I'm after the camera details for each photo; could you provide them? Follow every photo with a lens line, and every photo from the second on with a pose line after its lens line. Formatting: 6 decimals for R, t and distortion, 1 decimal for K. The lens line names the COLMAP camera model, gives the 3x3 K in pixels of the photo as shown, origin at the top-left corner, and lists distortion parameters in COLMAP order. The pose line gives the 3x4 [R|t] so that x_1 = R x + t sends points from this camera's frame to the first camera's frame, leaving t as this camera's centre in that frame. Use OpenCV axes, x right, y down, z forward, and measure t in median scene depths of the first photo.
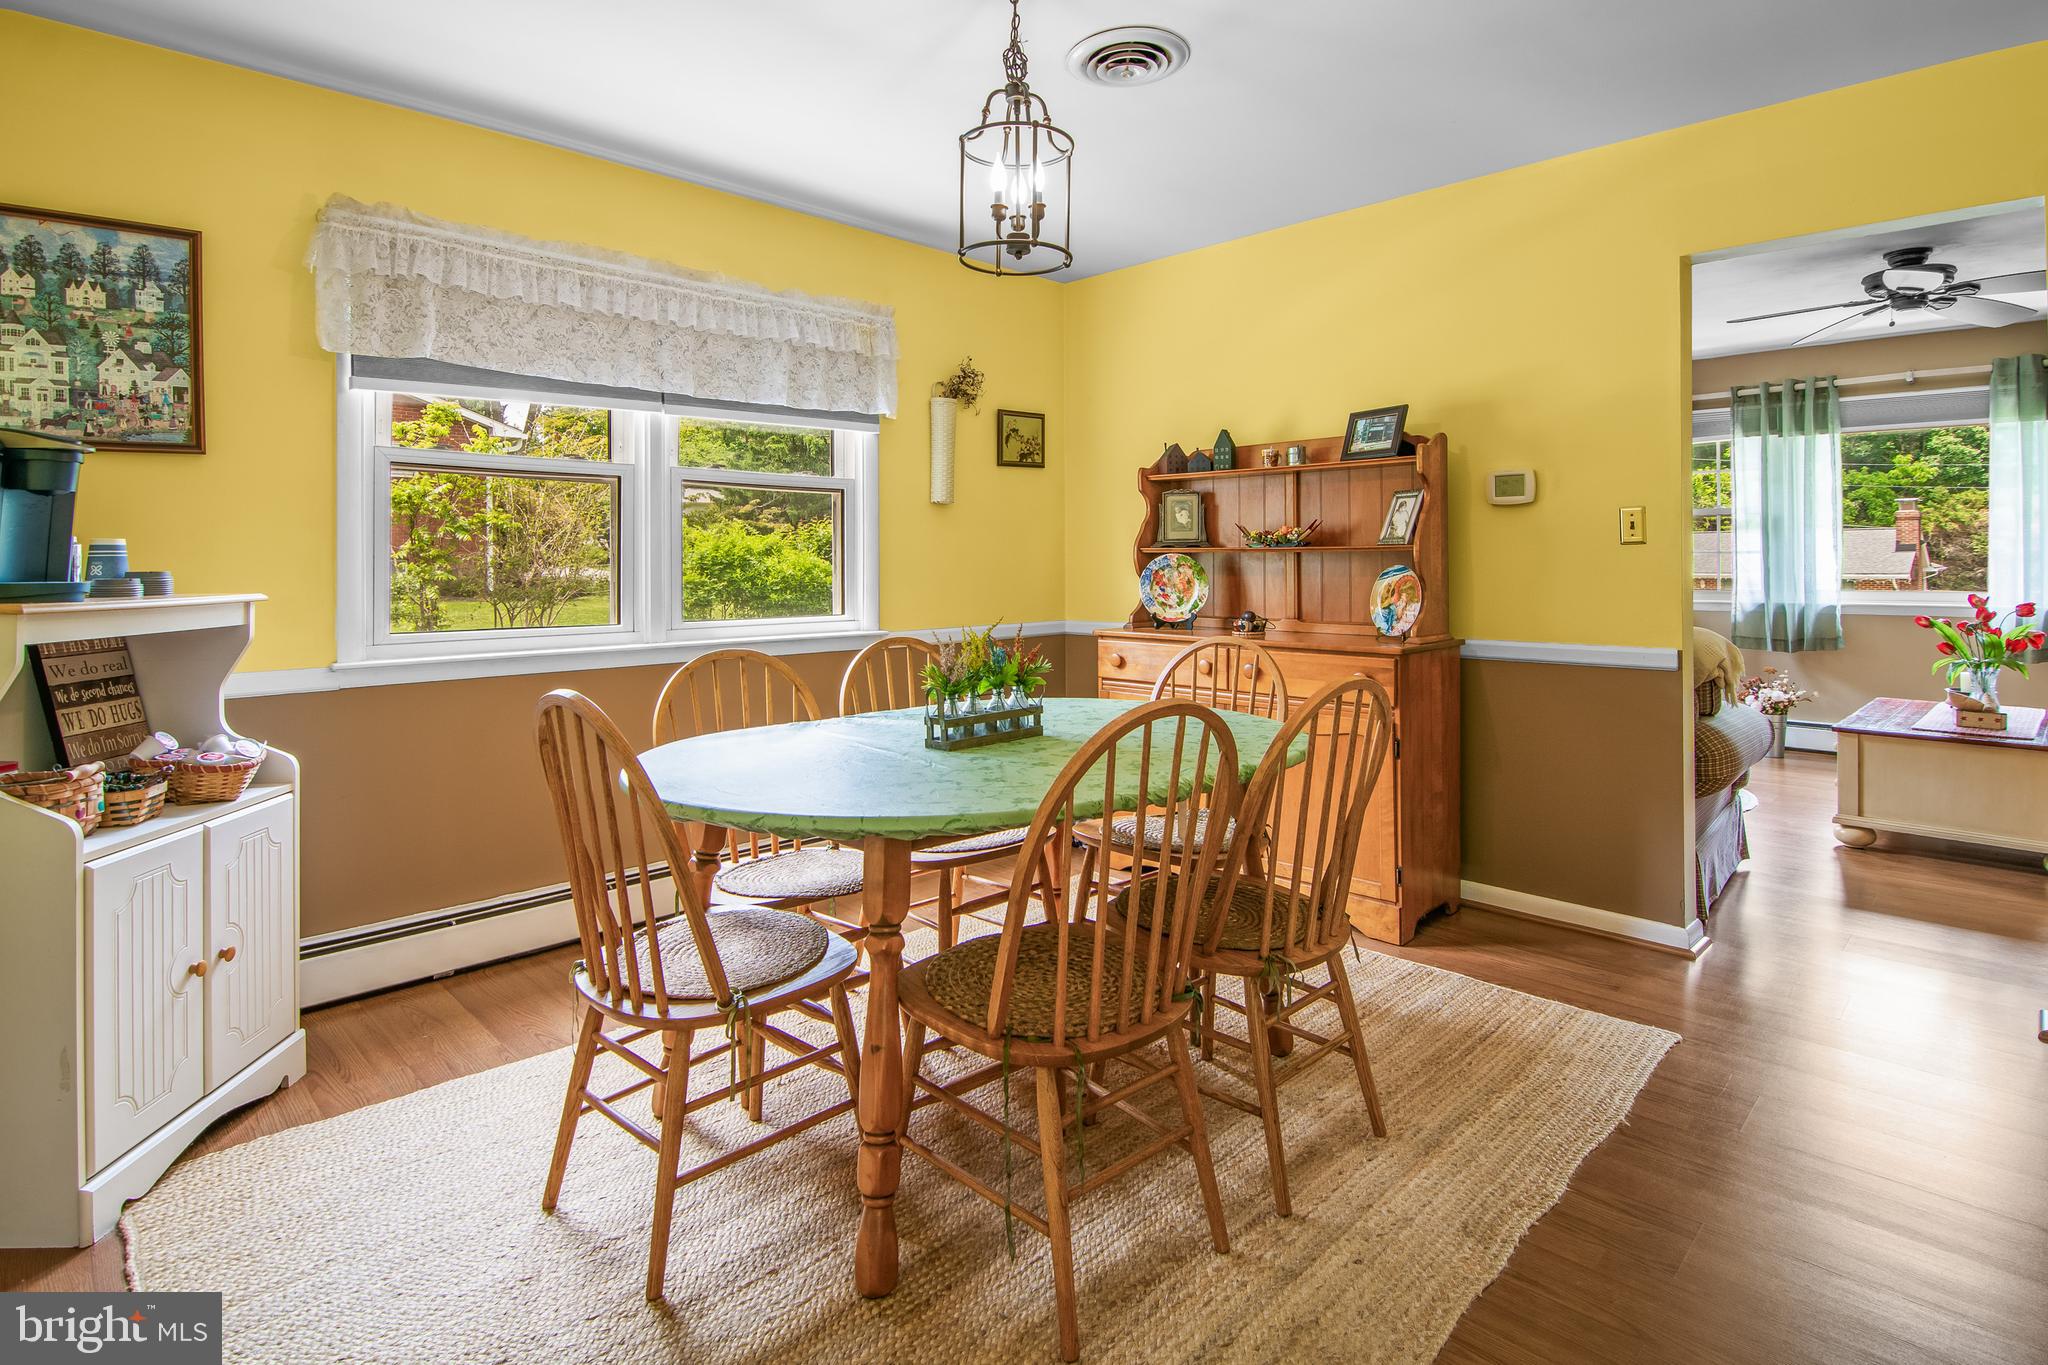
lens RADIAL K [[1032.5, 0, 1038.9], [0, 1032.5, 553.4], [0, 0, 1]] dist [-0.008087, -0.007434]
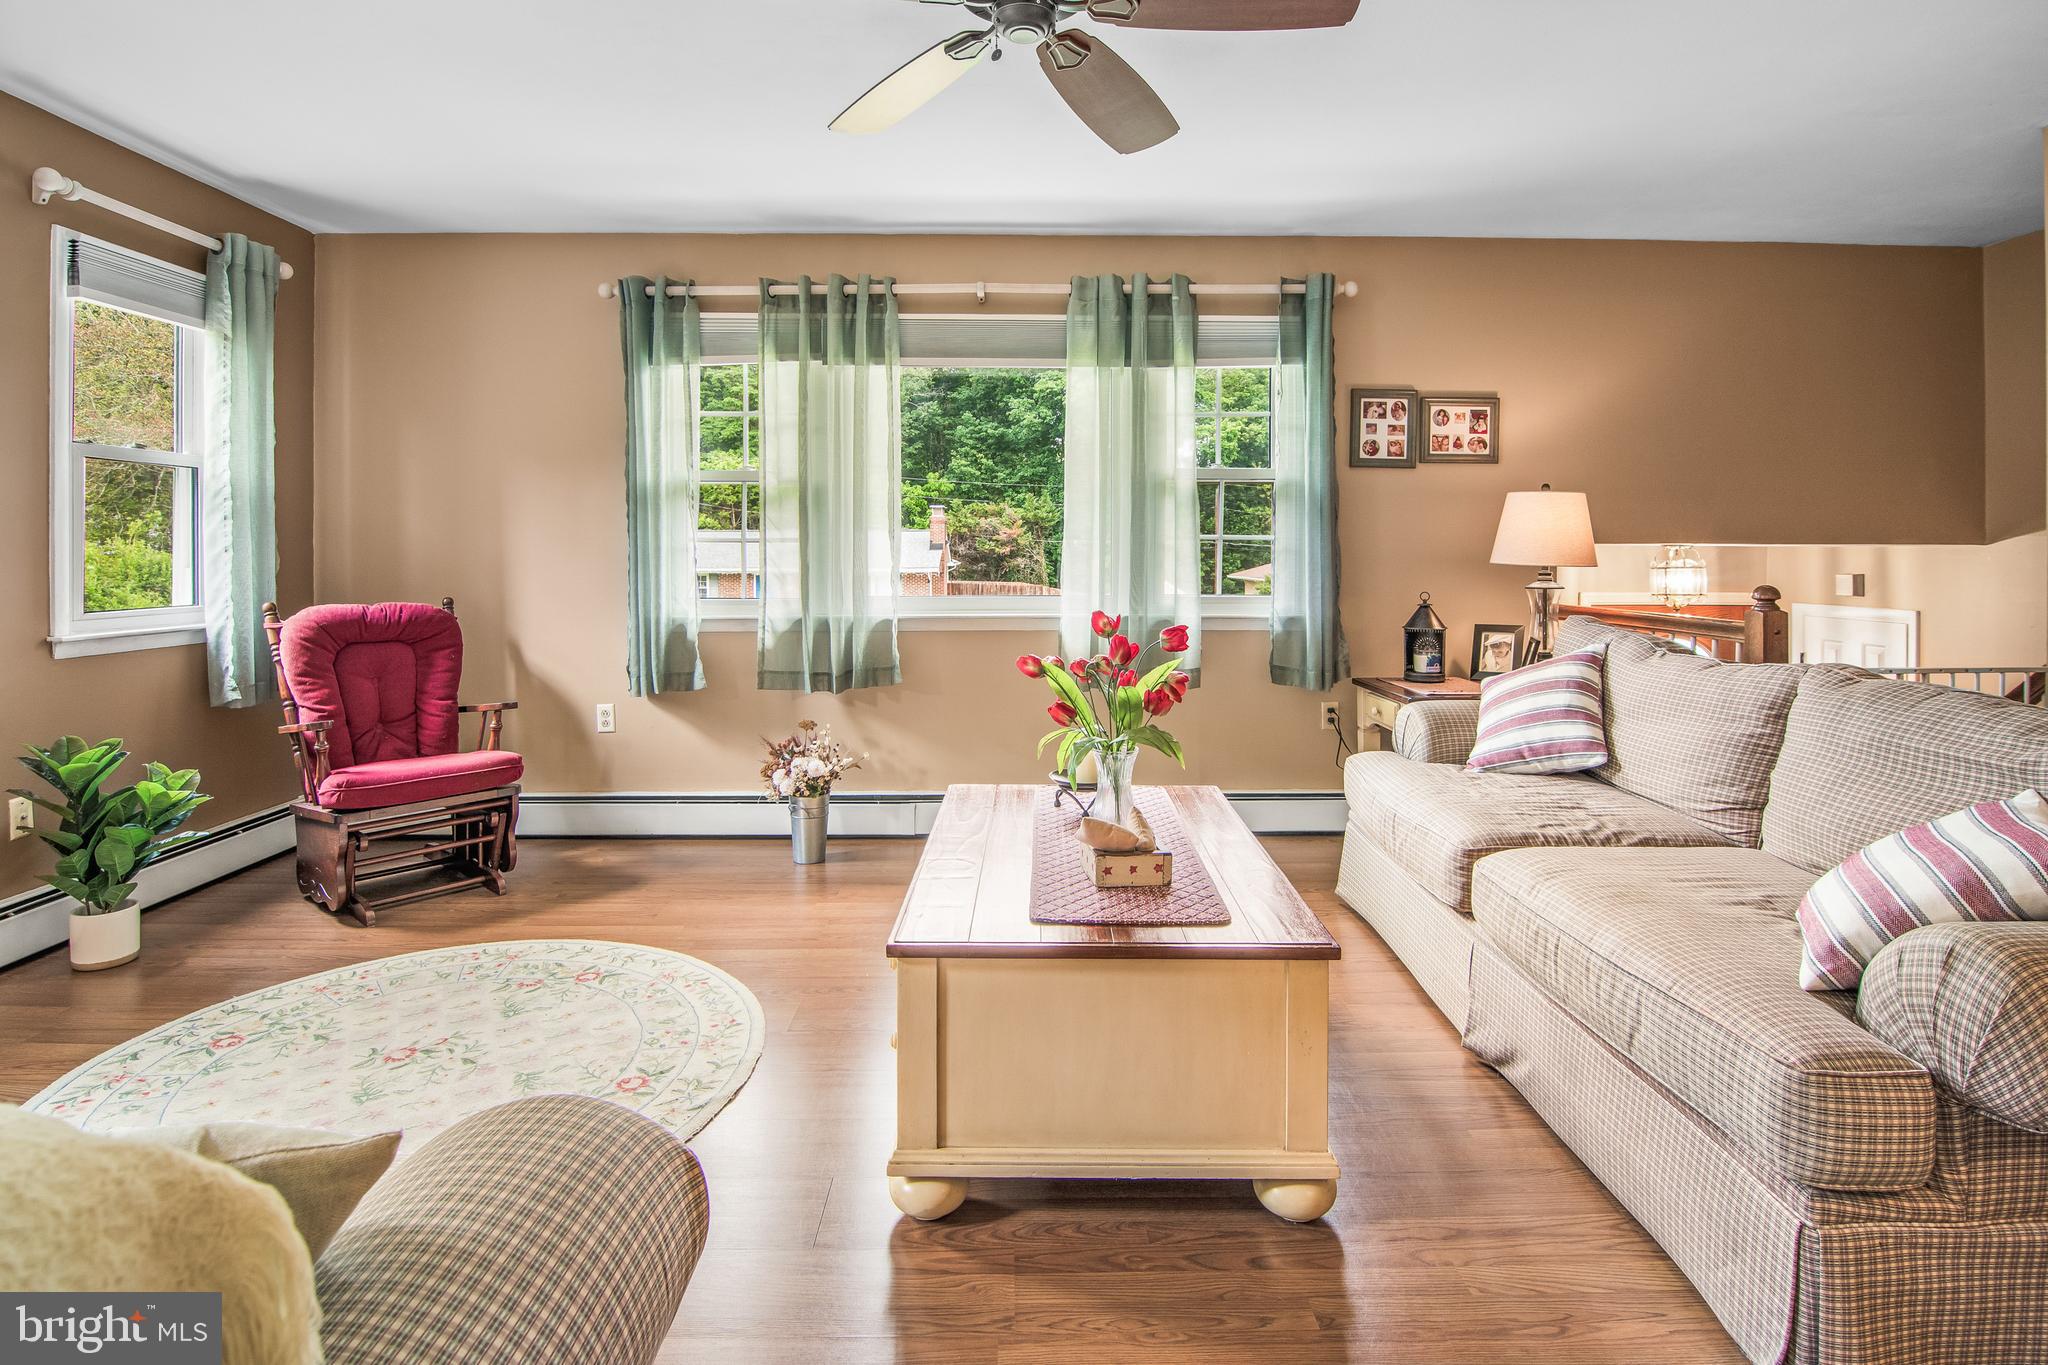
lens RADIAL K [[1032.5, 0, 1039.3], [0, 1032.5, 550.2], [0, 0, 1]] dist [-0.008087, -0.007434]
pose [[0.692230, 0.006949, 0.721643, 0.530874], [-0.007370, 0.999970, -0.002559, 0.008971], [-0.721639, -0.003547, 0.692261, 0.688161]]
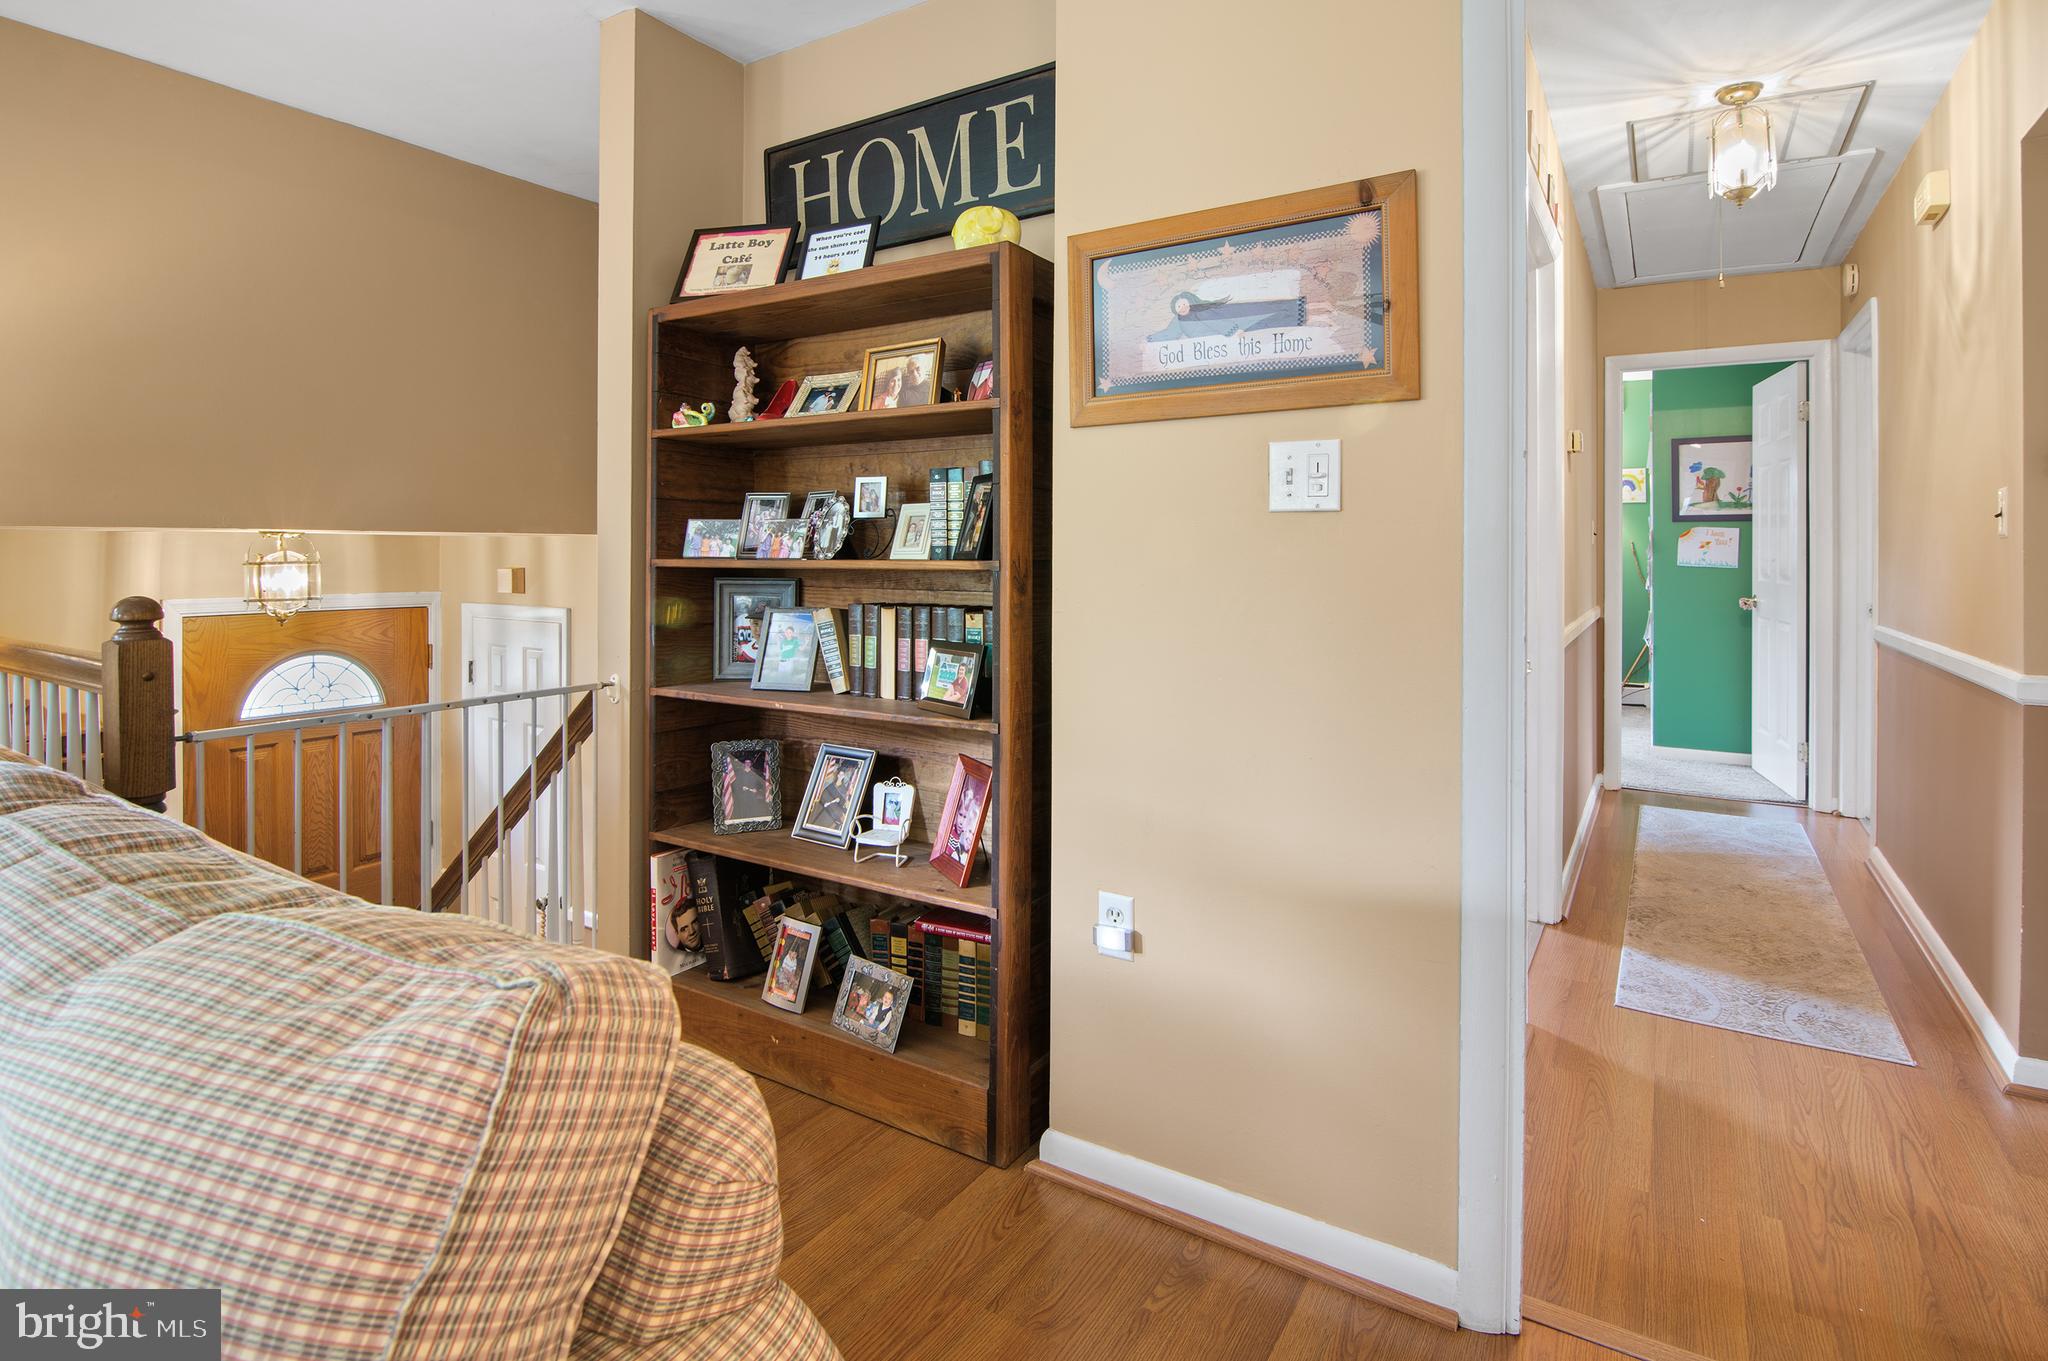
lens RADIAL K [[1032.5, 0, 1038.0], [0, 1032.5, 539.7], [0, 0, 1]] dist [-0.008087, -0.007434]
pose [[-0.232937, 0.009841, 0.972442, 0.925811], [-0.008605, 0.999889, -0.012180, 0.006481], [-0.972454, -0.011205, -0.232826, 0.556827]]
